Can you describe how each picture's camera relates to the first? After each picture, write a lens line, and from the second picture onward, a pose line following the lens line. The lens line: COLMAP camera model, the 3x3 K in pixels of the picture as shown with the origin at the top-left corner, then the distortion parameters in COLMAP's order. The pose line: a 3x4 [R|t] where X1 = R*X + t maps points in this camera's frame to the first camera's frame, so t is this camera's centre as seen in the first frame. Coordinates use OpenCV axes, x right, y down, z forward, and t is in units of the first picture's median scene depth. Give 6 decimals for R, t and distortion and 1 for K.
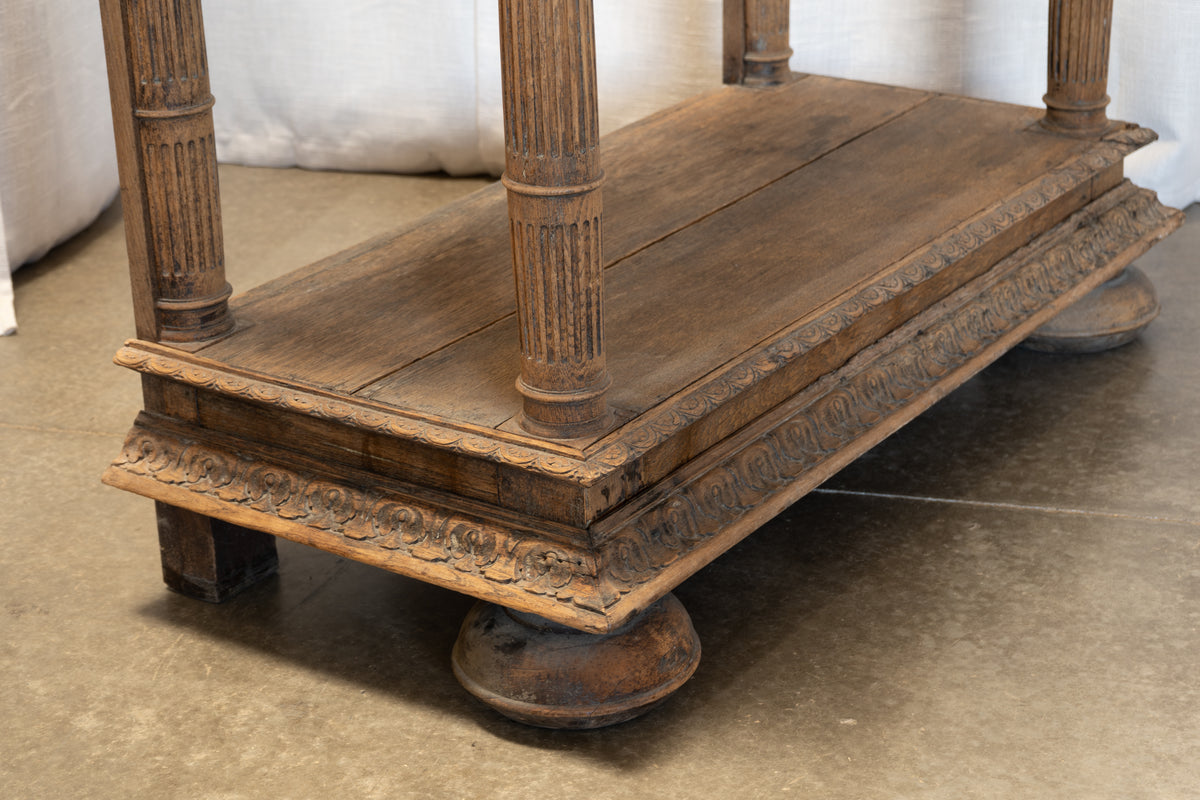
lens RADIAL K [[2404.6, 0, 600.0], [0, 2404.6, 400.0], [0, 0, 1]] dist [0.041292, 0.093750]
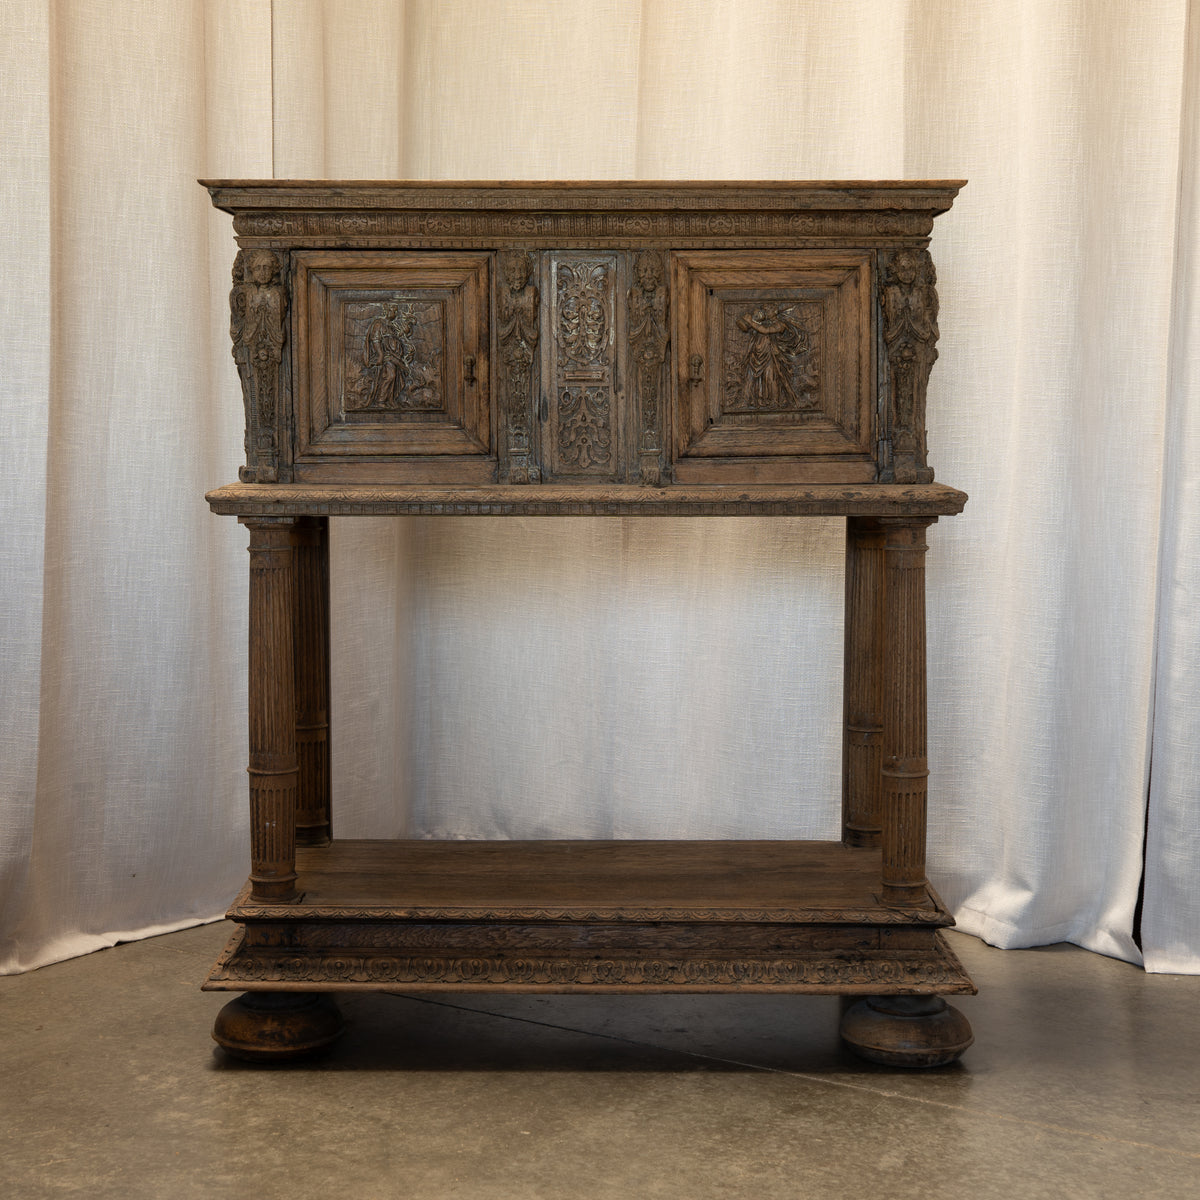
lens RADIAL K [[2123.3, 0, 597.0], [0, 2123.3, 602.2], [0, 0, 1]] dist [-0.014246, 0.049092]
pose [[0.565223, 0.108485, -0.817774, 1.438068], [-0.330086, 0.938240, -0.103680, -0.117527], [0.756020, 0.328538, 0.566124, 0.138541]]
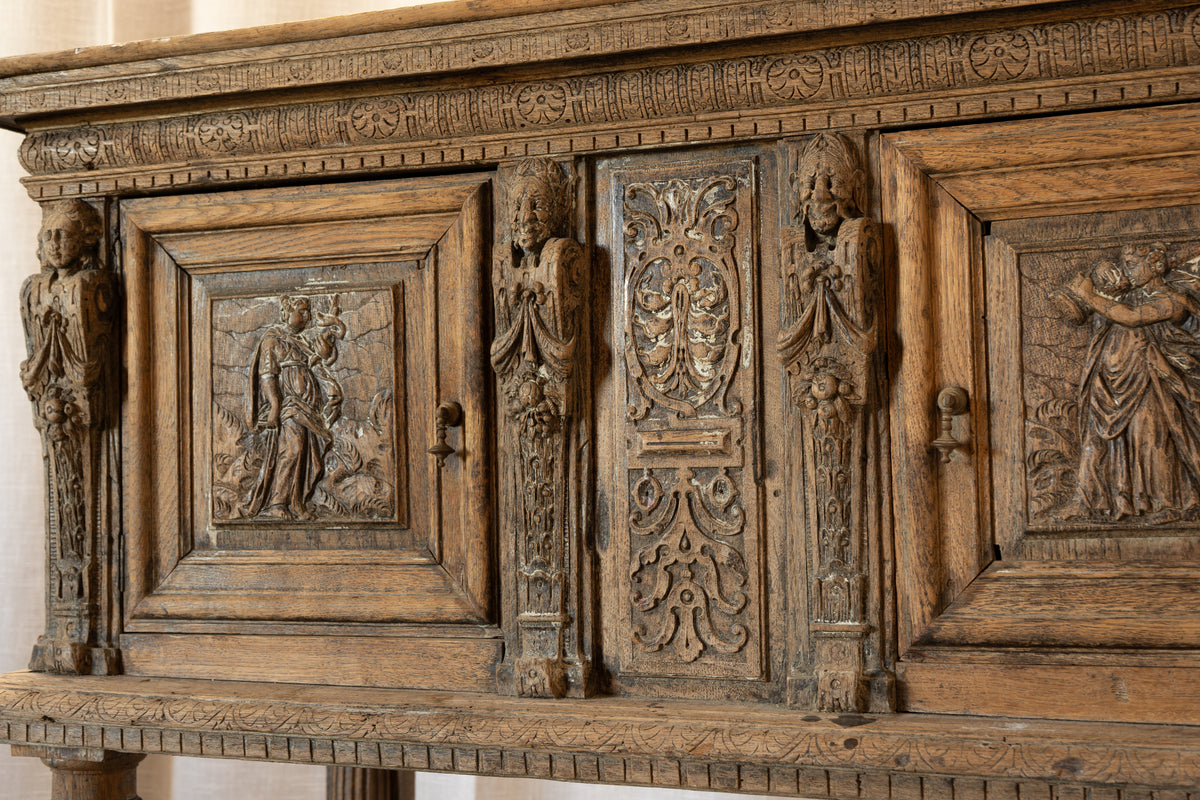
lens RADIAL K [[1656.1, 0, 600.0], [0, 1656.1, 400.0], [0, 0, 1]] dist [0.002991, 0.033655]
pose [[0.210528, -0.016248, -0.977453, 0.622537], [-0.369768, 0.924254, -0.095007, -0.390226], [0.904958, 0.381433, 0.188574, 0.845363]]
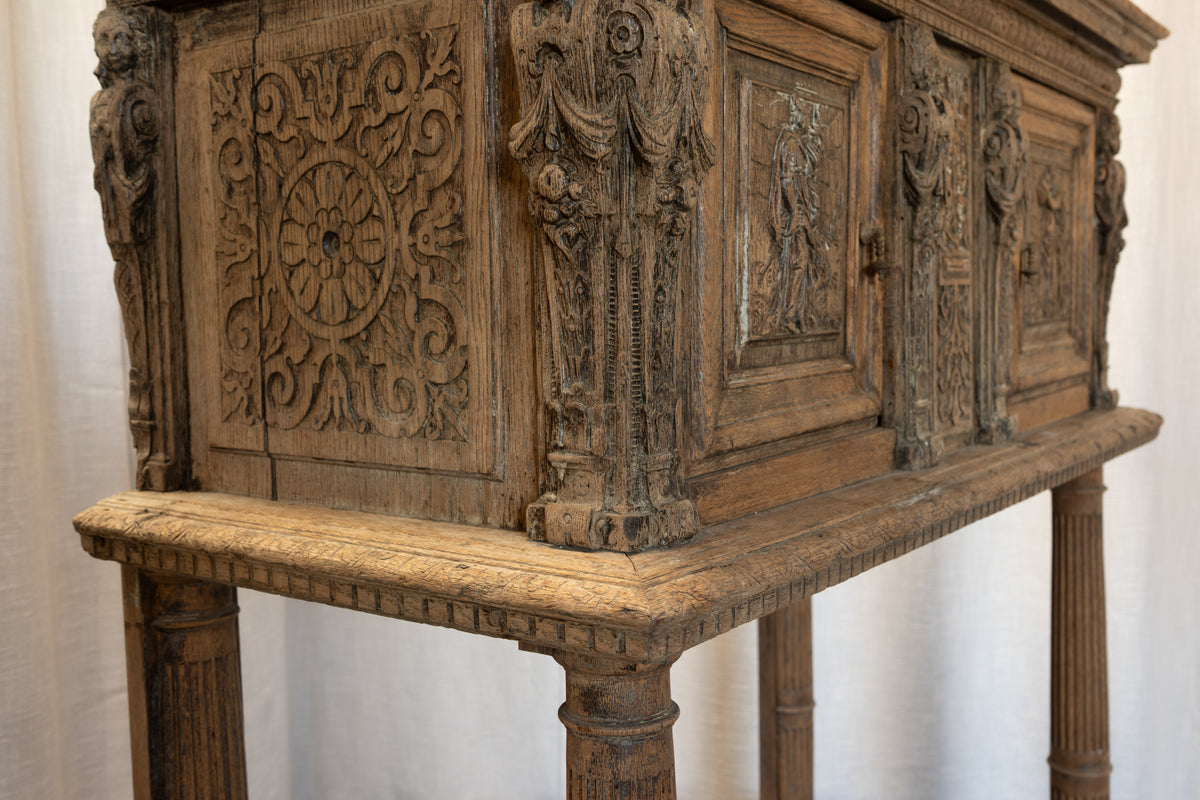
lens RADIAL K [[1214.6, 0, 599.4], [0, 1214.6, 394.9], [0, 0, 1]] dist [0.000379, 0.012455]
pose [[0.999599, 0.007623, -0.027270, -0.020560], [-0.015836, 0.948882, -0.315233, -0.217155], [0.023473, 0.315539, 0.948622, 0.490155]]
